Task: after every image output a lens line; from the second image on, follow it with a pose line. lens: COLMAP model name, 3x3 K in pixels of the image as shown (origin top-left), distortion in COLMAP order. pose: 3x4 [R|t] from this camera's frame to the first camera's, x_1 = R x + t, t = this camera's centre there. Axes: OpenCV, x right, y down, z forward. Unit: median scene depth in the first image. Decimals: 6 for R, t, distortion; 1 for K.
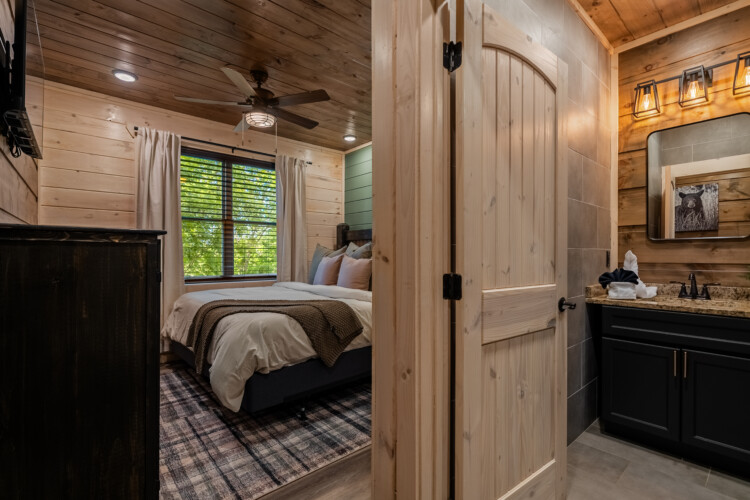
lens RADIAL K [[341.8, 0, 377.6], [0, 341.8, 250.2], [0, 0, 1]] dist [-0.001766, 0.000174]
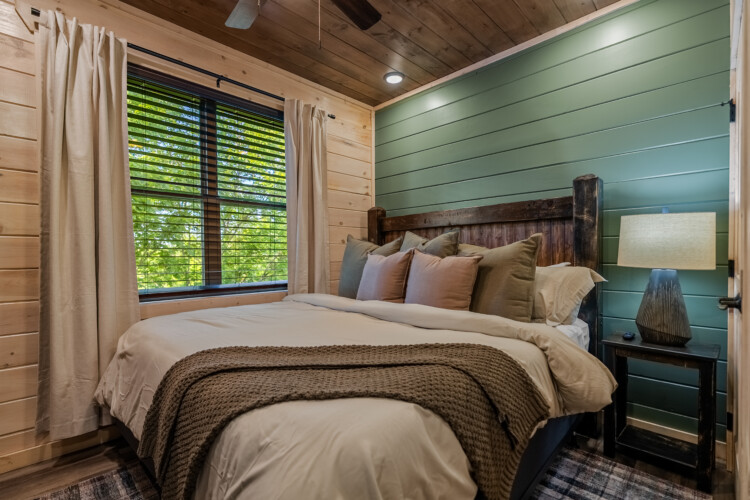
lens RADIAL K [[341.8, 0, 373.0], [0, 341.8, 256.7], [0, 0, 1]] dist [-0.001766, 0.000174]
pose [[0.997335, -0.008996, 0.072401, -0.191367], [0.007785, 0.999825, 0.016990, 0.012578], [-0.072542, -0.016381, 0.997231, 0.359095]]
